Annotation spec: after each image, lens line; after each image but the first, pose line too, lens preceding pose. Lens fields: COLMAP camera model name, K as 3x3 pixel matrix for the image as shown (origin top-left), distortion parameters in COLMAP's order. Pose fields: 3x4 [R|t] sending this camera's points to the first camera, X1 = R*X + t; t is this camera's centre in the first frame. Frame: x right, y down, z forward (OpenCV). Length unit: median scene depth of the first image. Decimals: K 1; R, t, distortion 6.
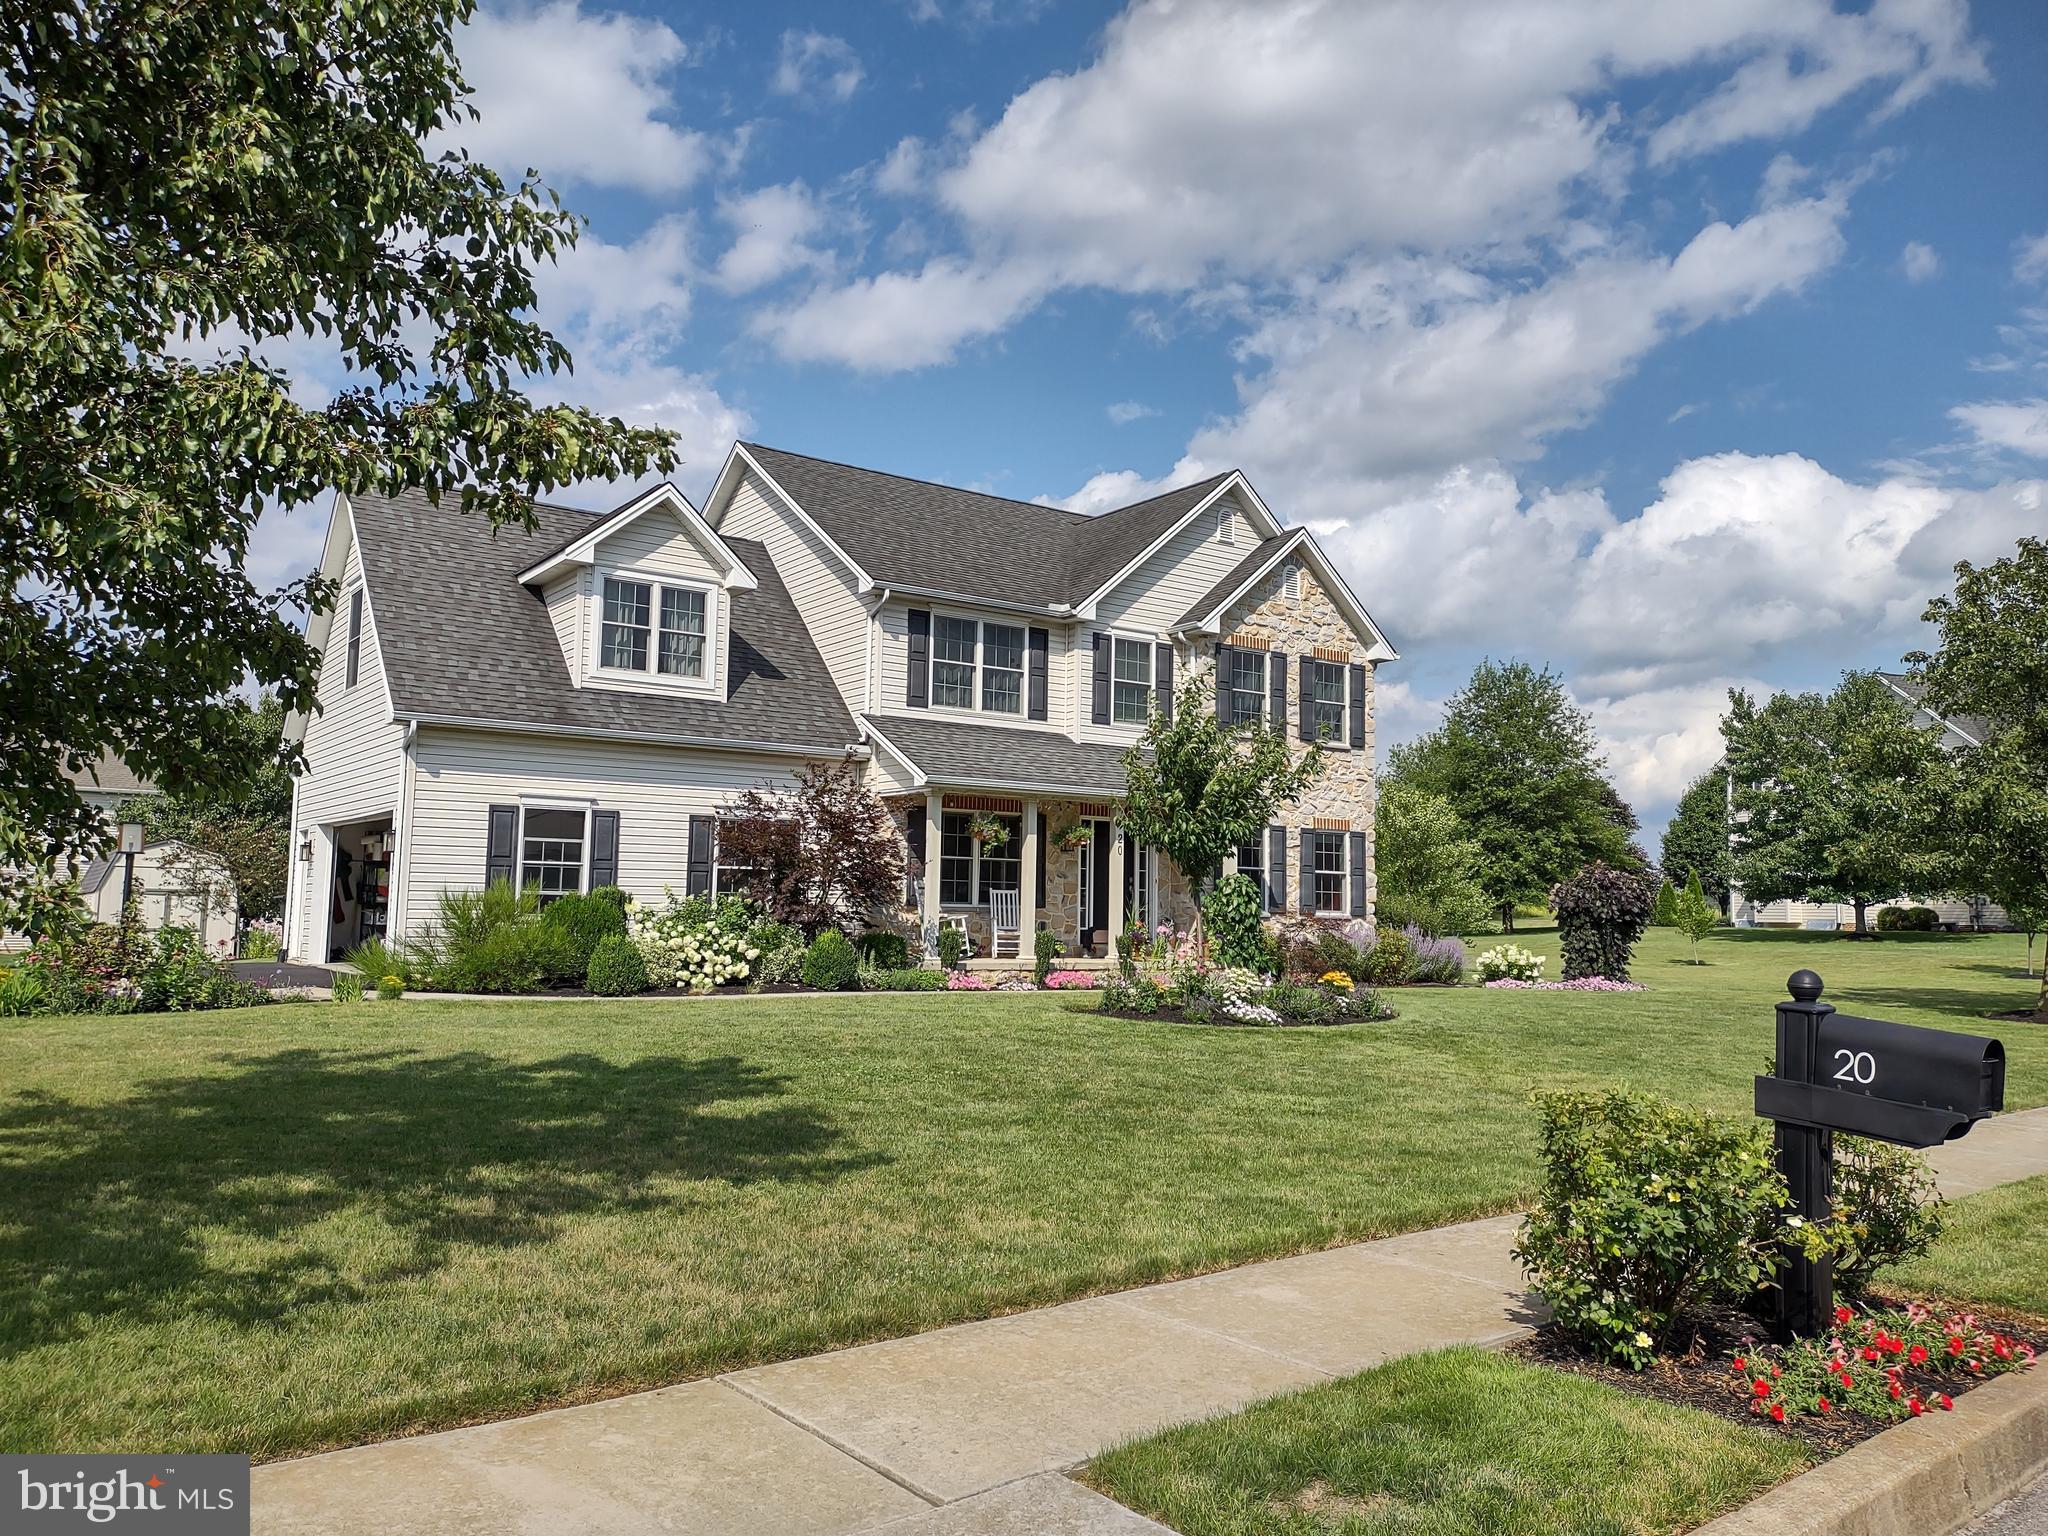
lens RADIAL K [[1518.7, 0, 1024.0], [0, 1518.7, 768.0], [0, 0, 1]] dist [0.117593, -0.176742]
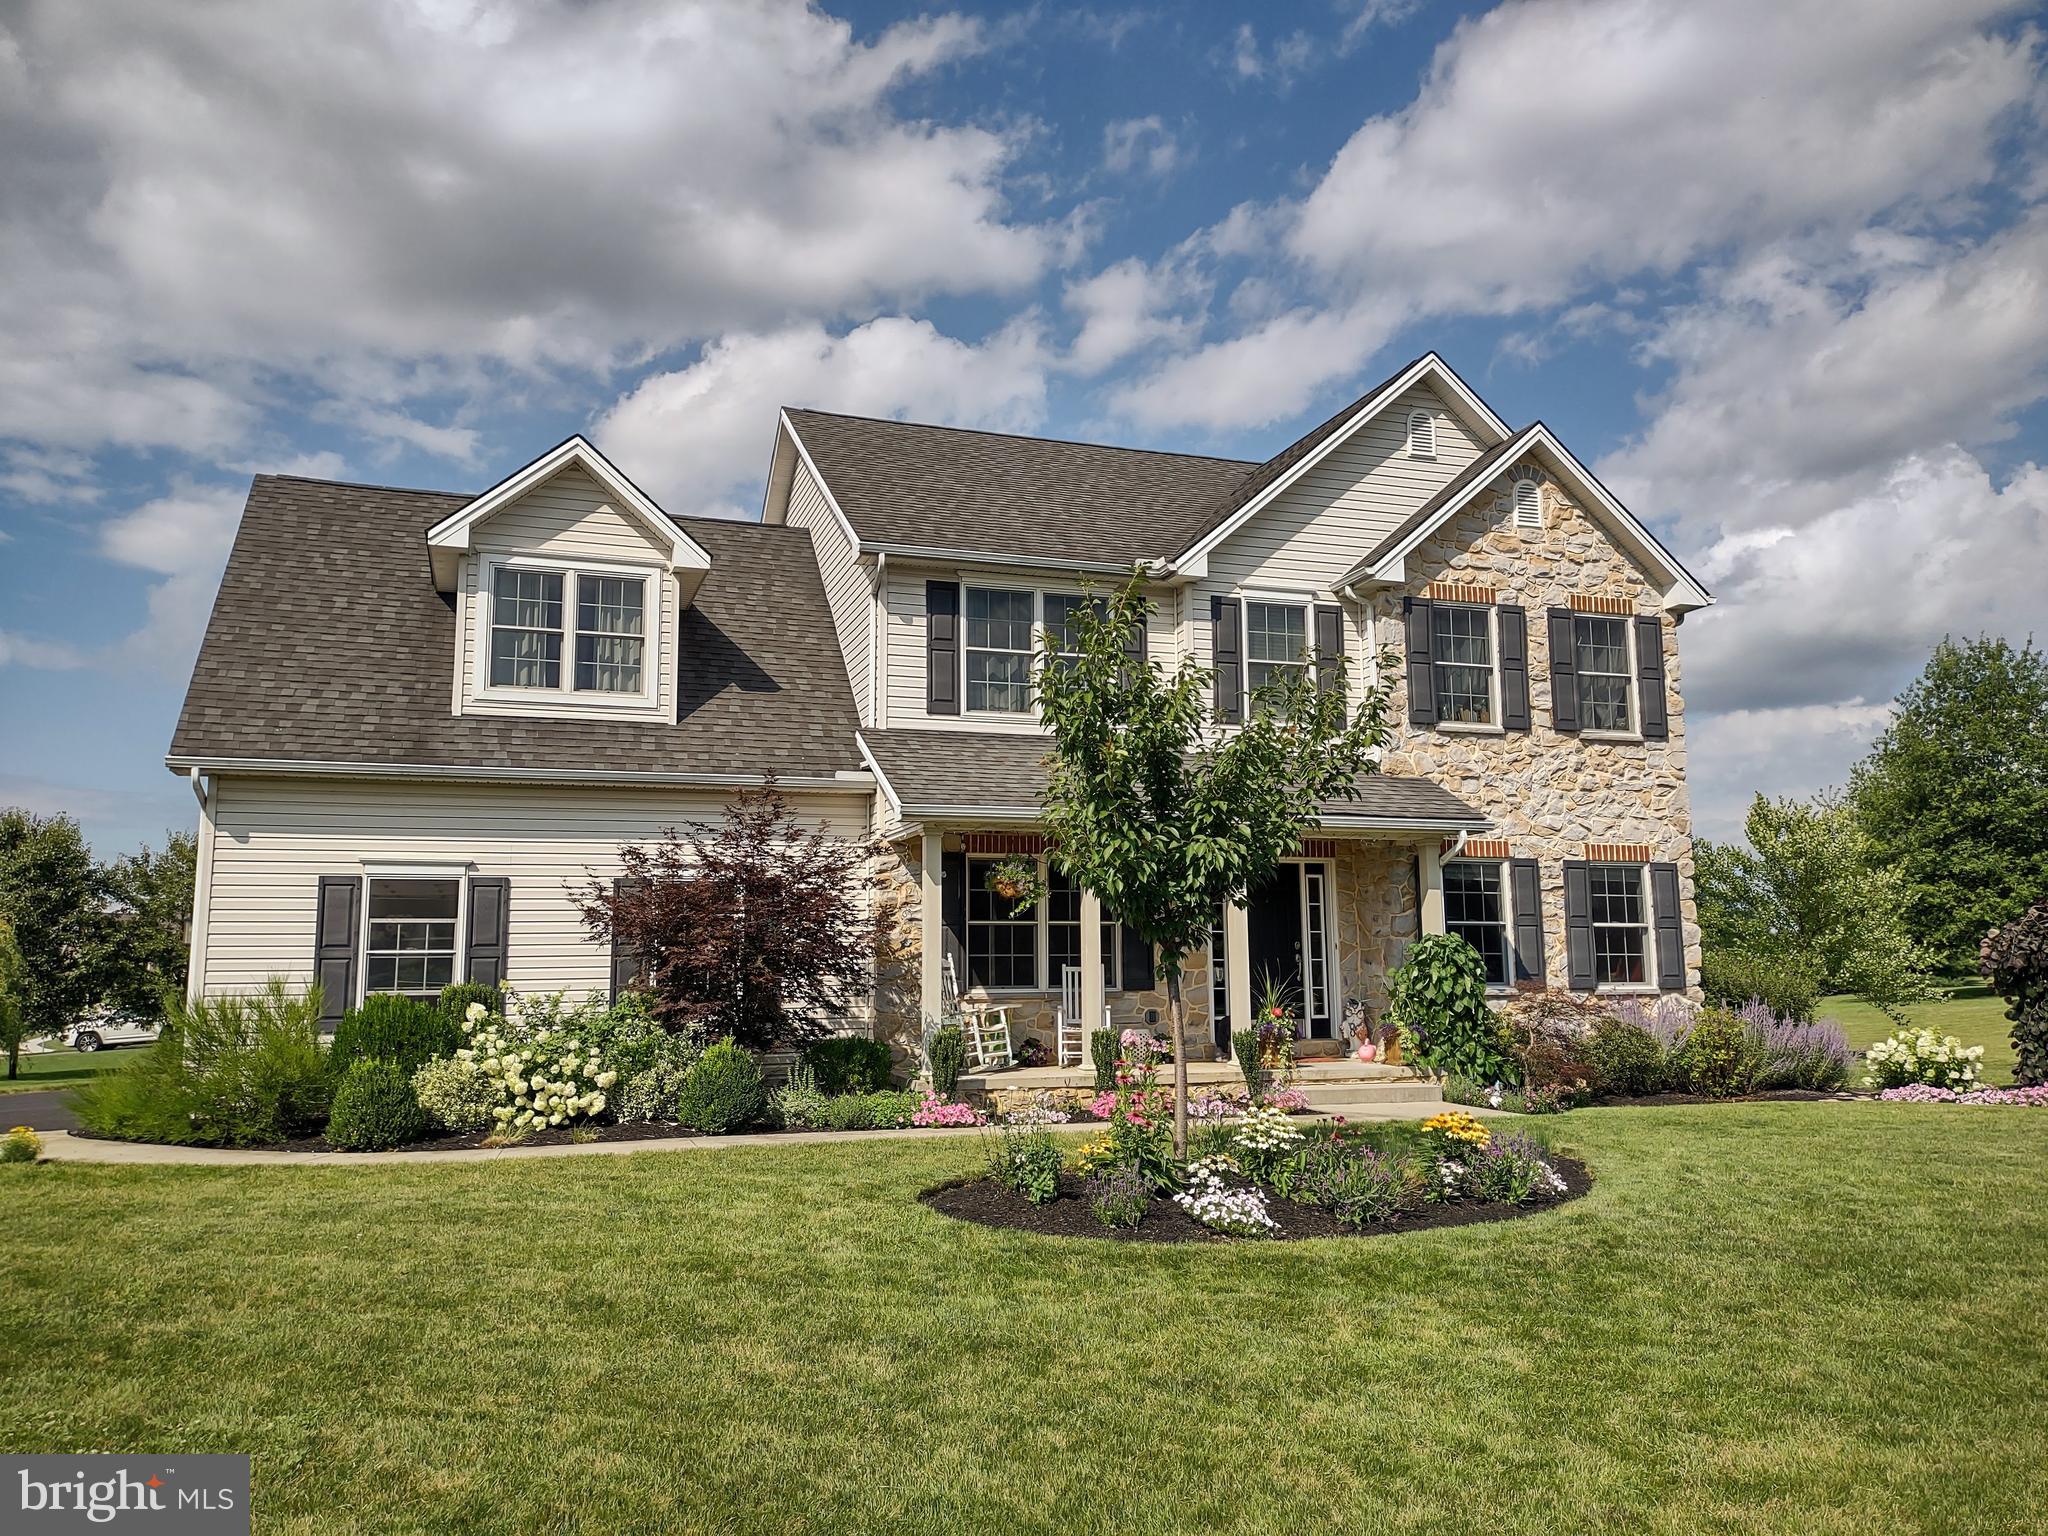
lens RADIAL K [[1518.7, 0, 1024.0], [0, 1518.7, 768.0], [0, 0, 1]] dist [0.117593, -0.176742]
pose [[0.960827, -0.063799, -0.269705, 0.143818], [0.052288, 0.997397, -0.049660, 0.020593], [0.272171, 0.033613, 0.961662, 0.290647]]
